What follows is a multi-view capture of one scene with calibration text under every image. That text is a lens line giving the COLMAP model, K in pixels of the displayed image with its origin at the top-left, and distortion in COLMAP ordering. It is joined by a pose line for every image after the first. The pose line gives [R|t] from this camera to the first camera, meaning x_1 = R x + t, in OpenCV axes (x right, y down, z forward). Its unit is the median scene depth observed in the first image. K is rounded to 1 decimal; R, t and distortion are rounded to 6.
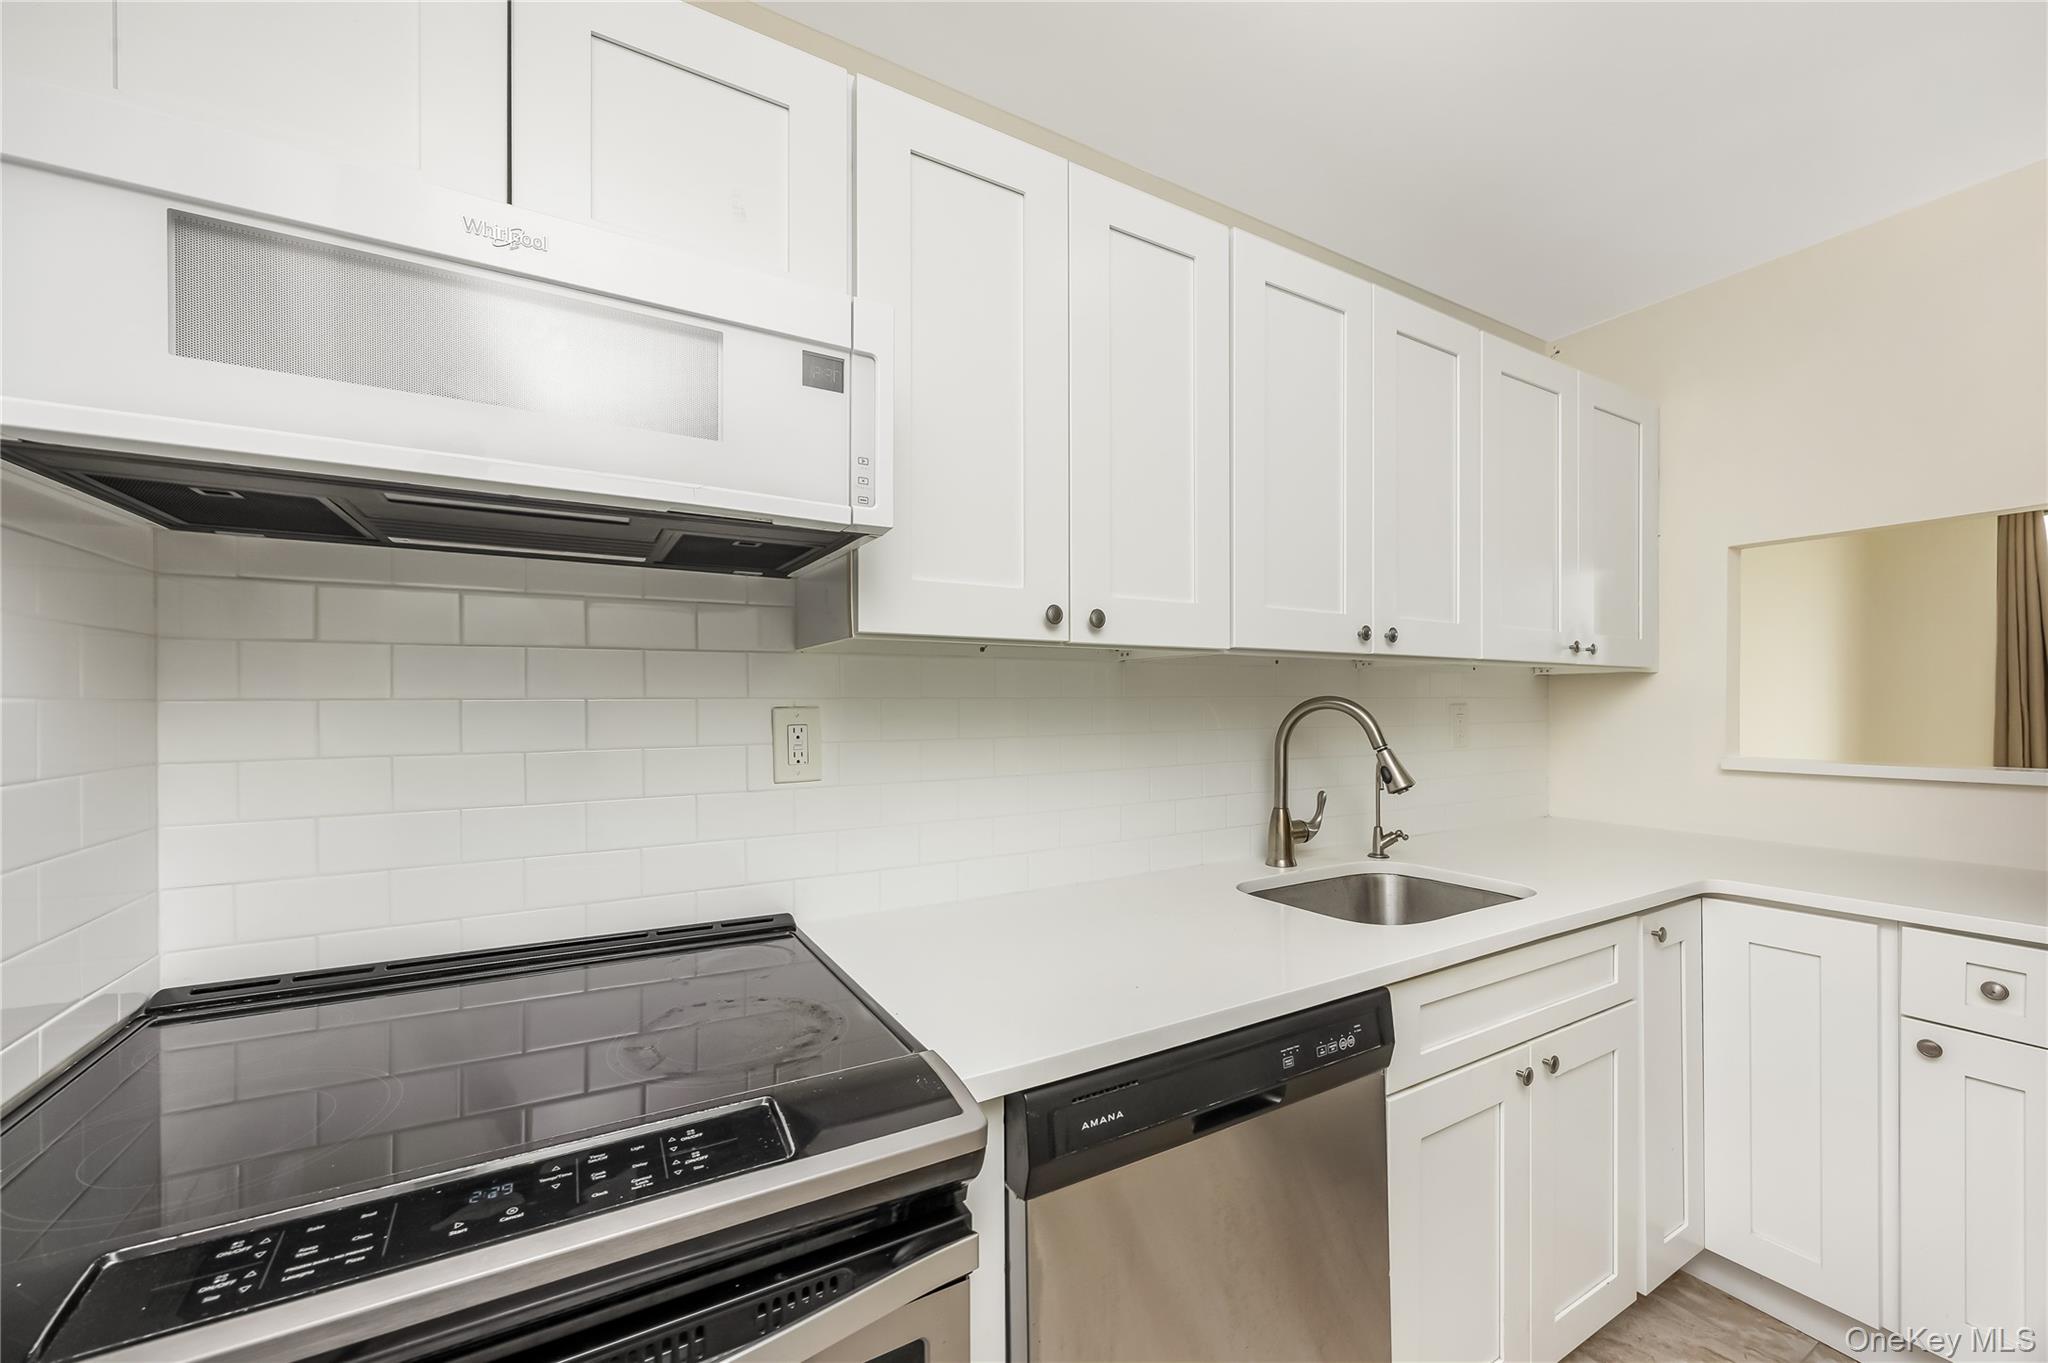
lens RADIAL K [[805.4, 0, 1030.0], [0, 805.4, 702.7], [0, 0, 1]] dist [-0.001202, -0.000081]
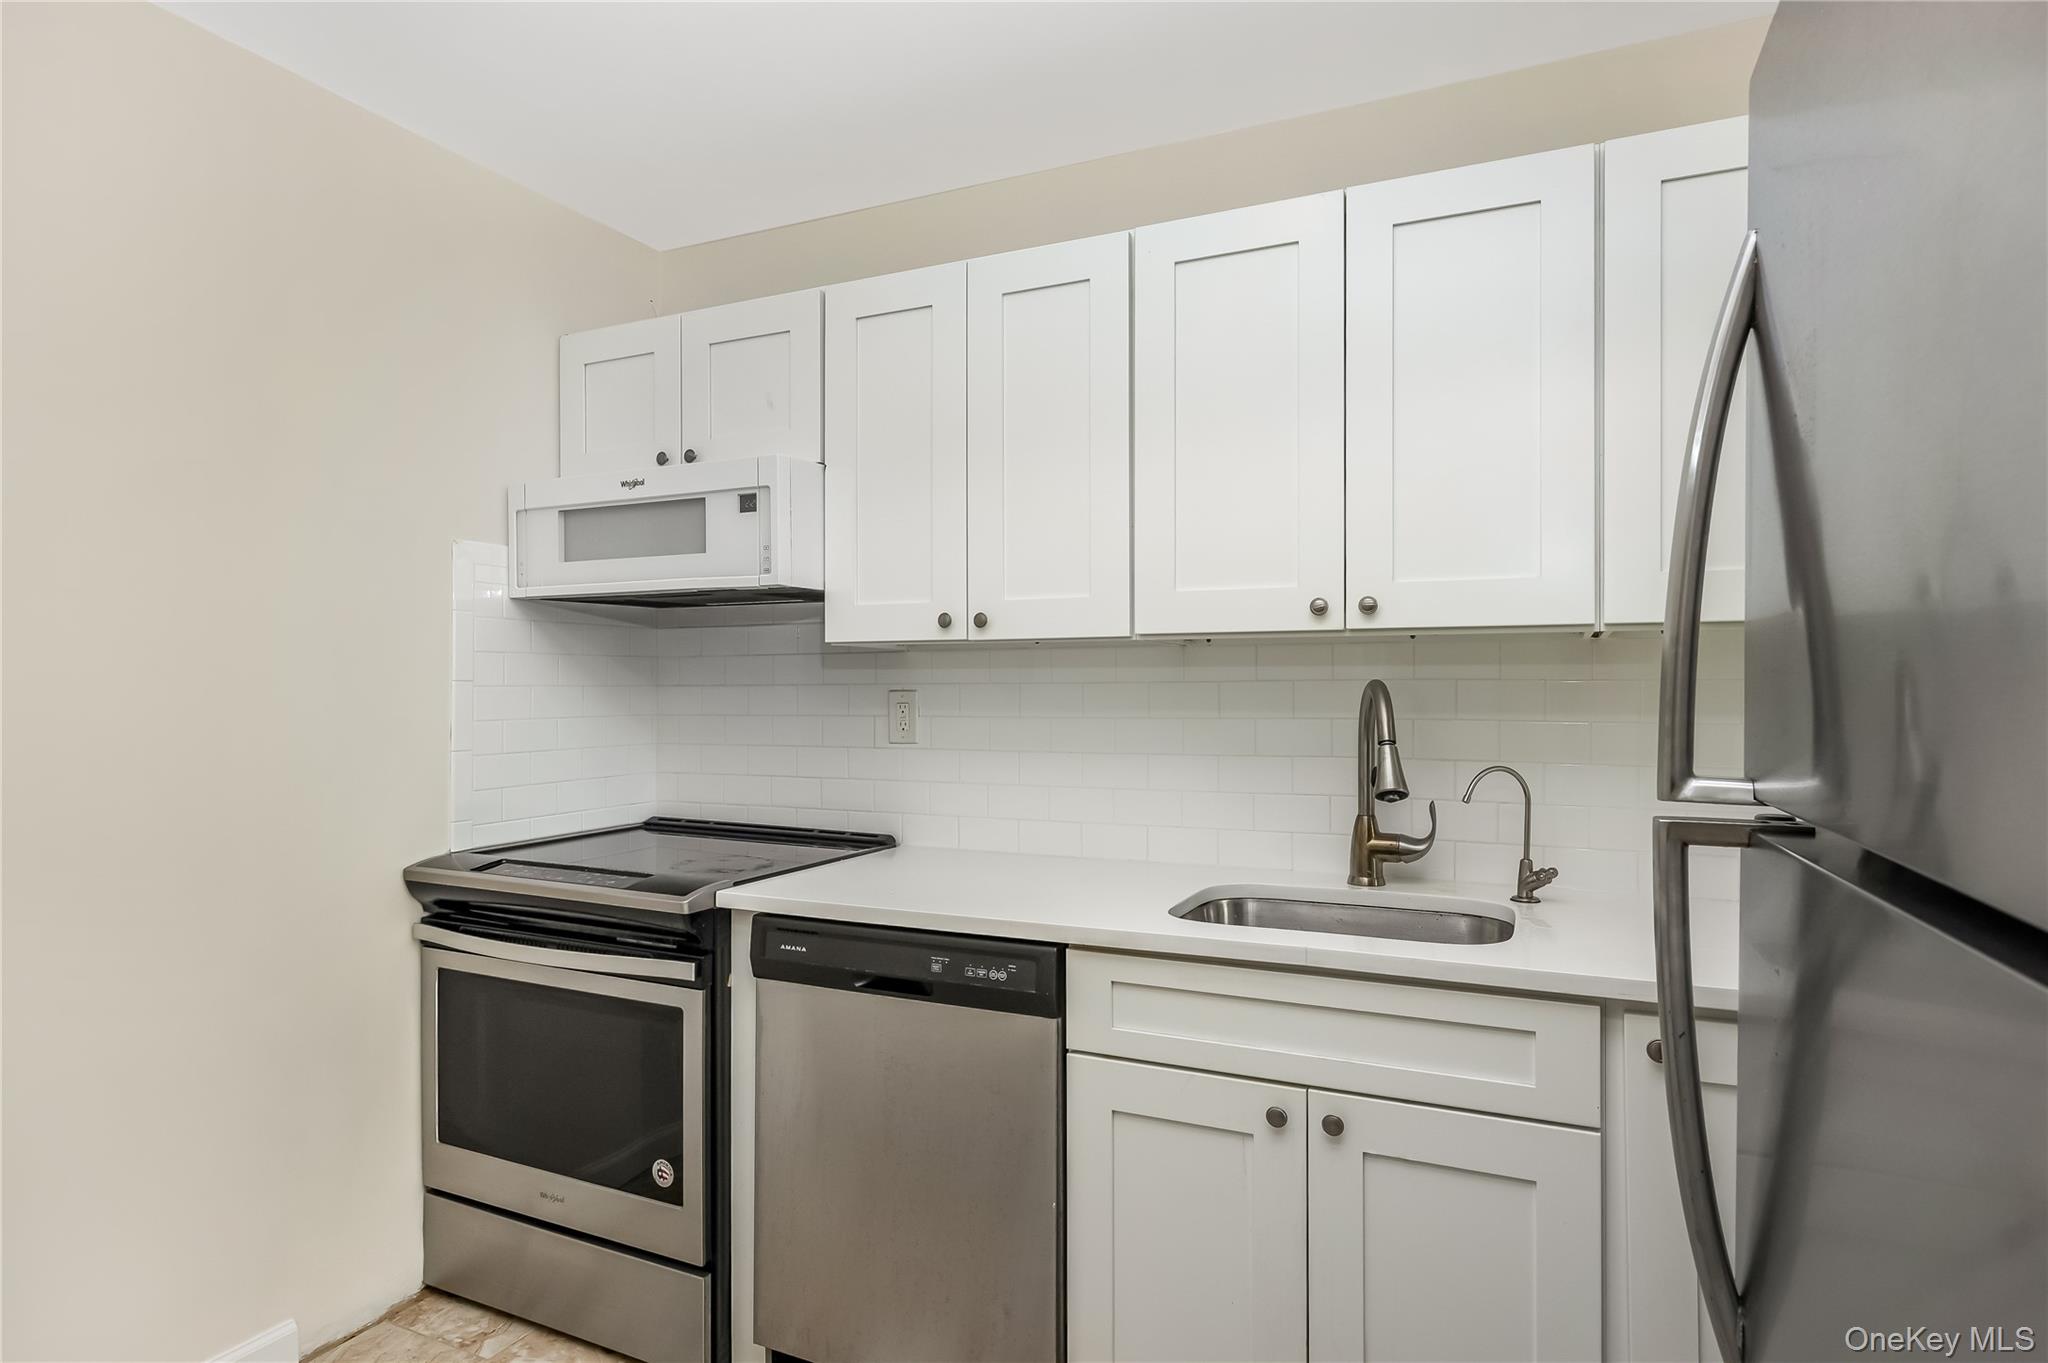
lens RADIAL K [[1080.4, 0, 1024.0], [0, 1080.4, 681.5], [0, 0, 1]] dist [-0.001134, -0.000082]
pose [[0.546893, -0.005233, -0.837186, 1.581519], [0.001015, 0.999984, -0.005587, 0.000538], [0.837202, 0.002206, 0.546889, 0.150457]]
